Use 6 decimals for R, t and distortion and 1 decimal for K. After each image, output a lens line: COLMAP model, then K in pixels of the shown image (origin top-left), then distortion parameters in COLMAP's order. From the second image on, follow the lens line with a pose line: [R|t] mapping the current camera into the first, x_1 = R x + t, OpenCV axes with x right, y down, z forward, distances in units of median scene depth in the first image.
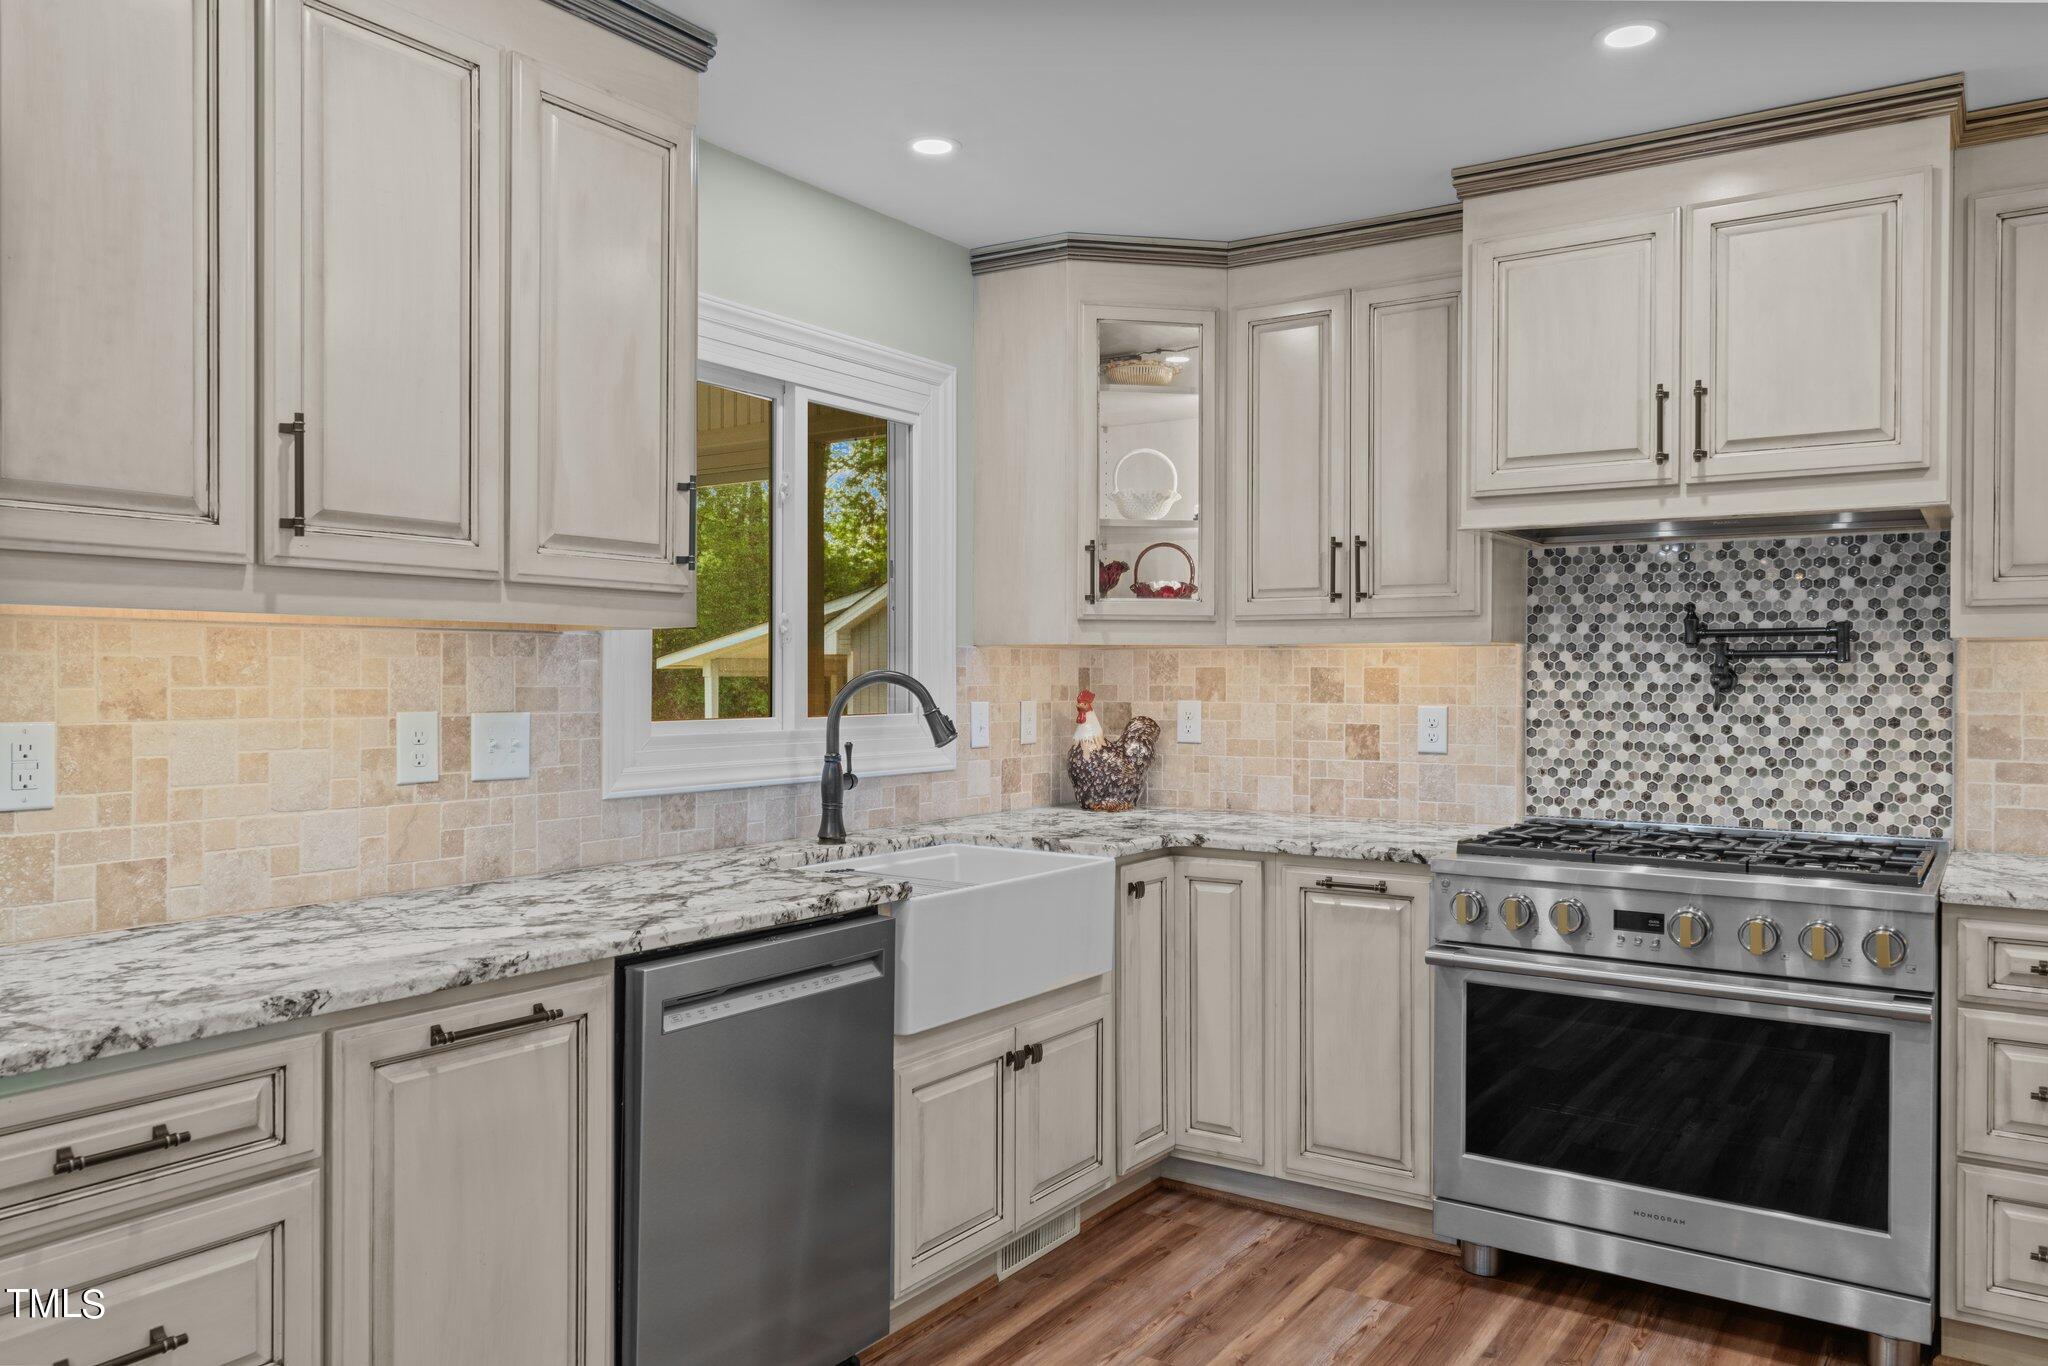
lens RADIAL K [[1460.7, 0, 1026.5], [0, 1460.7, 687.7], [0, 0, 1]] dist [-0.001237, 0.003439]
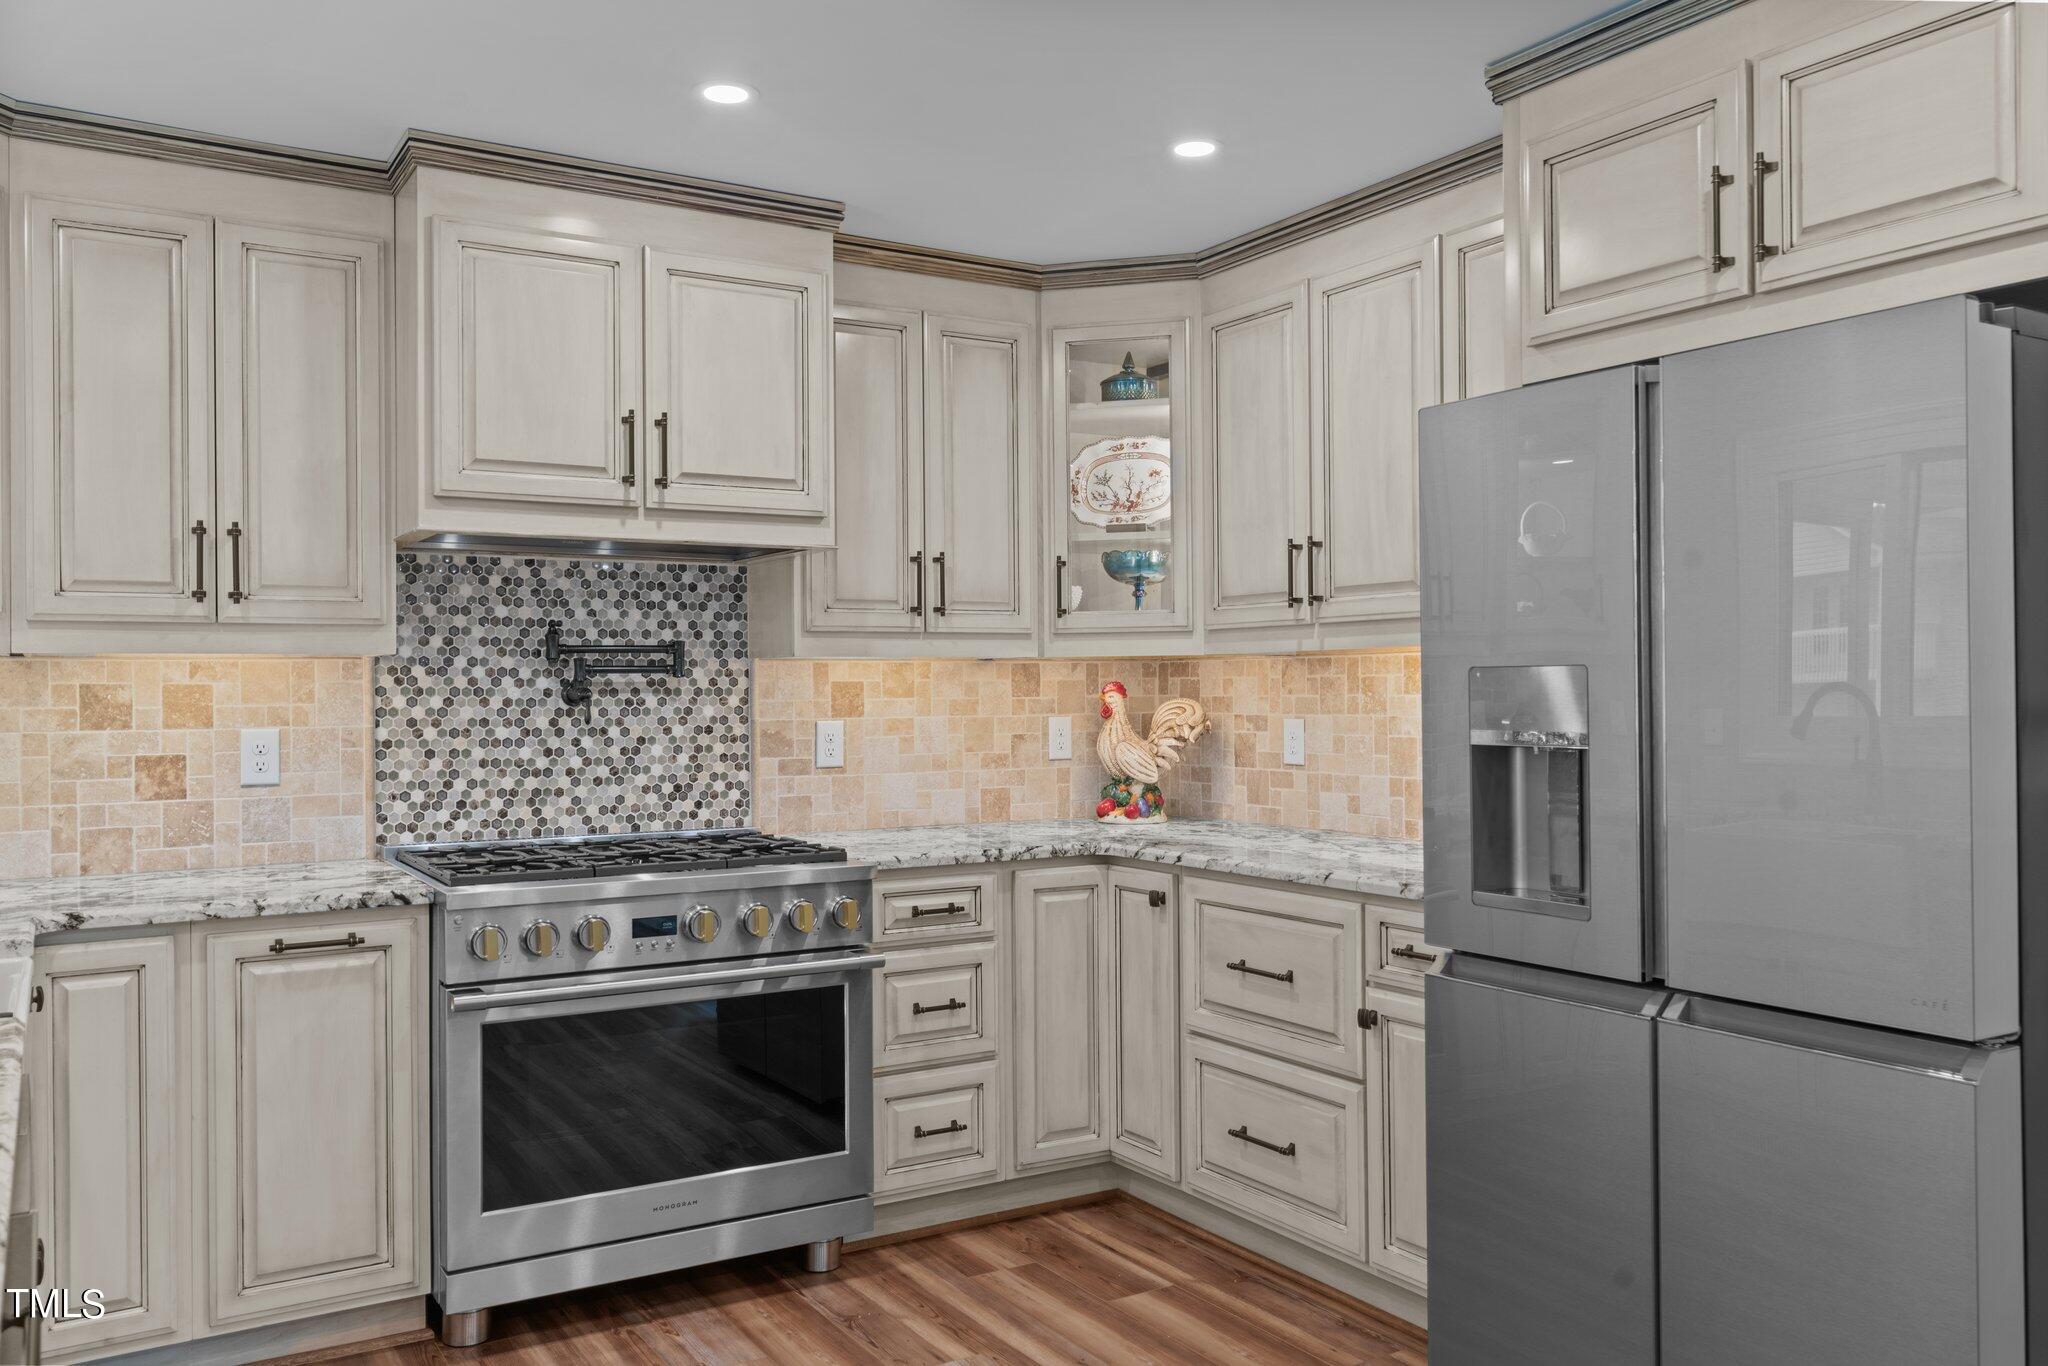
lens RADIAL K [[1600.0, 0, 1025.2], [0, 1600.0, 679.6], [0, 0, 1]] dist [0.006539, -0.003574]
pose [[0.416091, -0.000655, 0.909323, -0.456462], [0.017014, 0.999830, -0.007065, -0.002585], [-0.909164, 0.018411, 0.416032, 0.256702]]
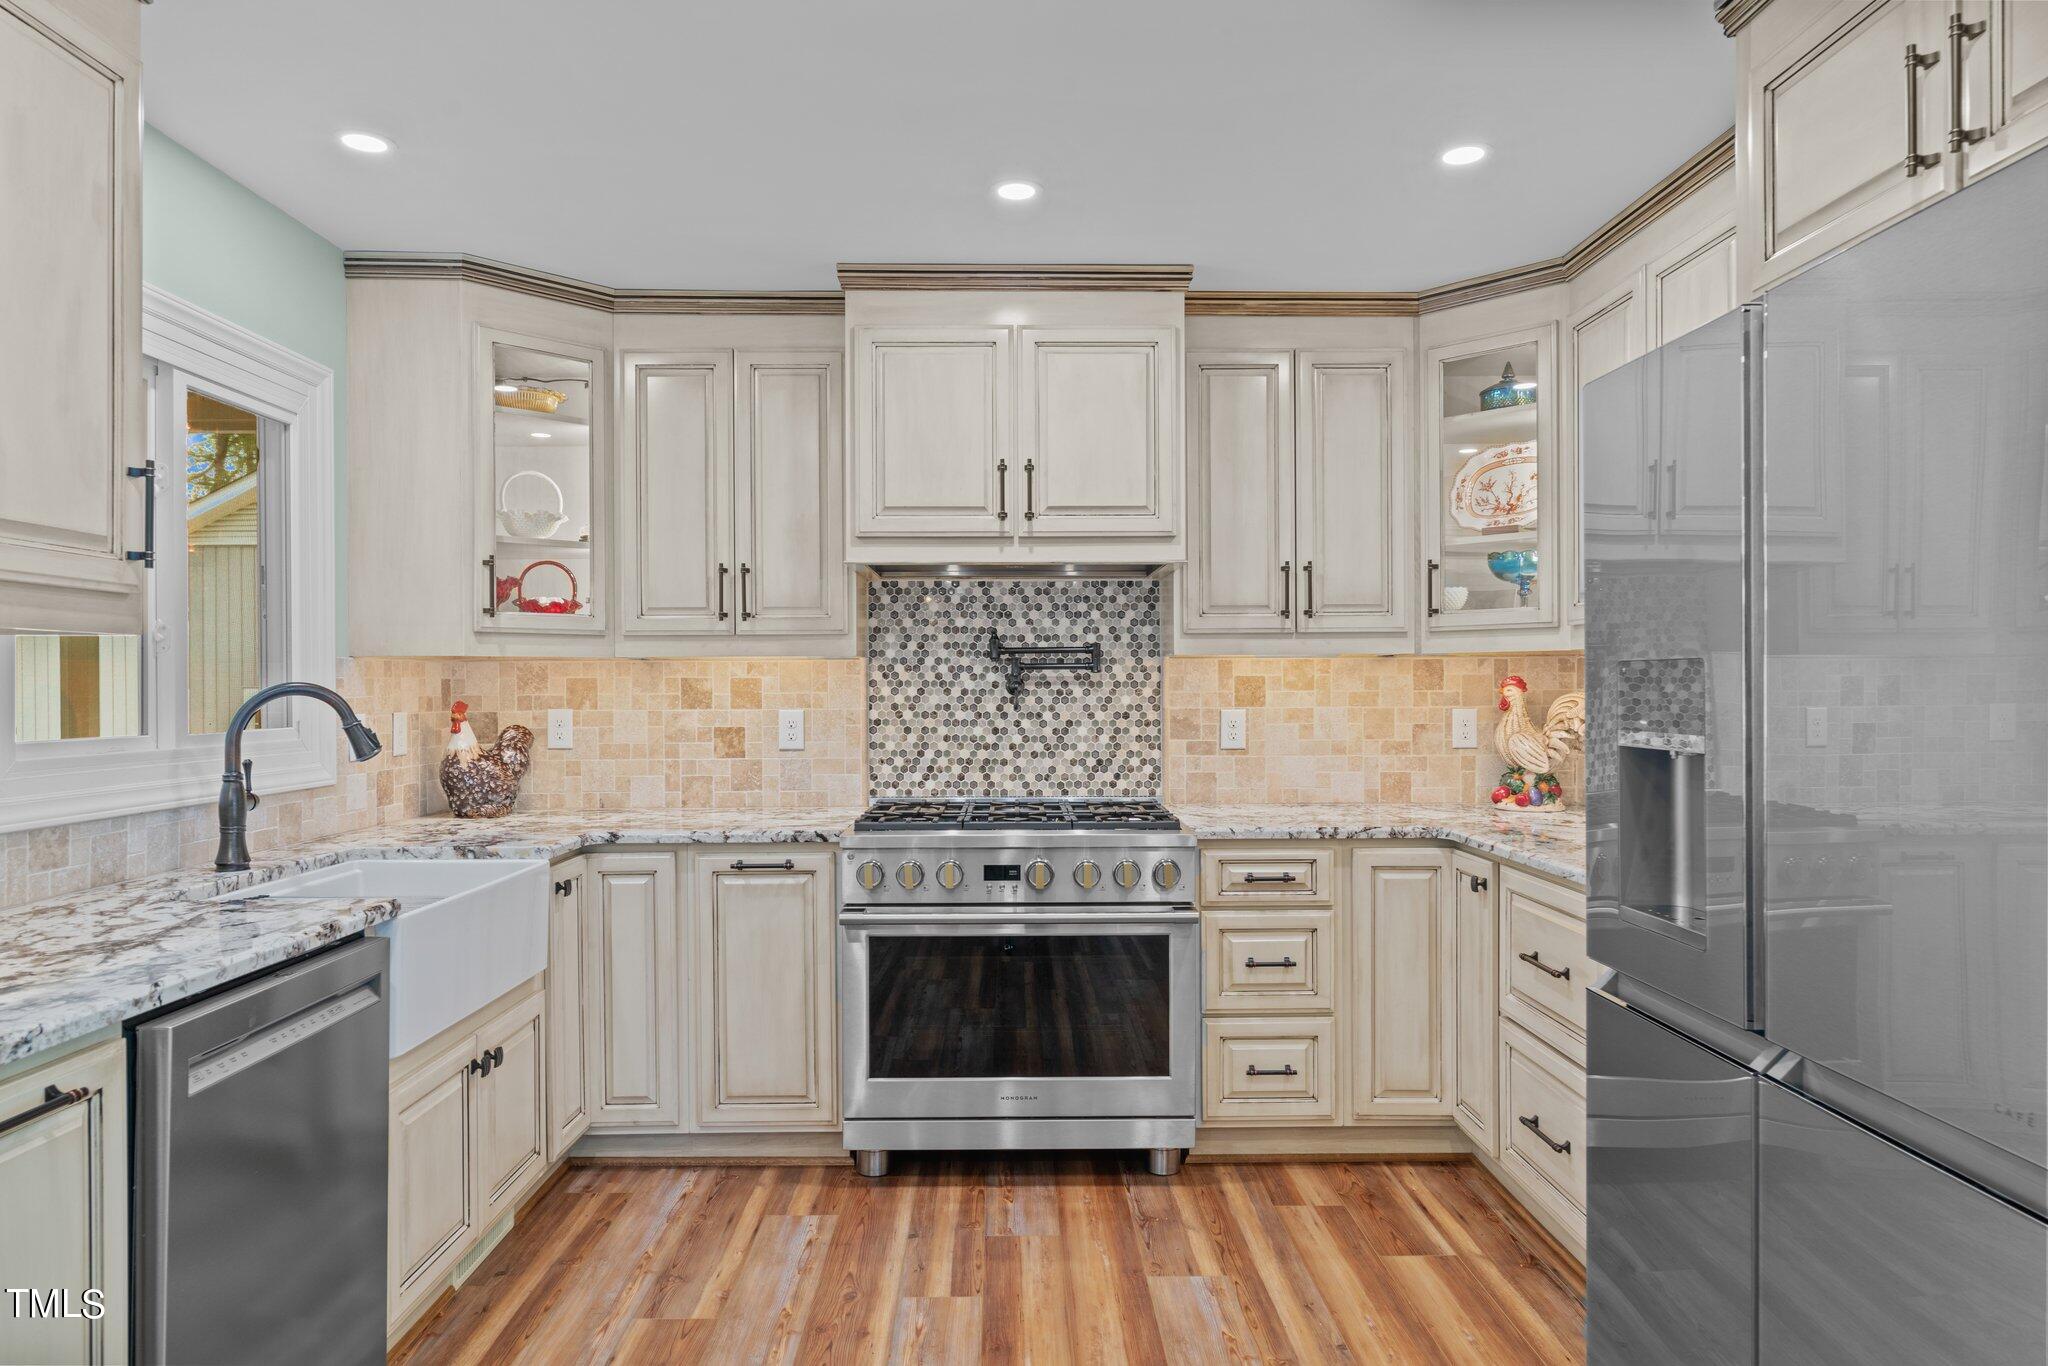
lens RADIAL K [[1261.9, 0, 1021.8], [0, 1261.9, 690.2], [0, 0, 1]] dist [-0.002087, 0.000494]
pose [[0.821231, -0.008922, 0.570526, -0.183568], [0.011779, 0.999930, -0.001317, -0.000019], [-0.570475, 0.007801, 0.821278, 0.063314]]
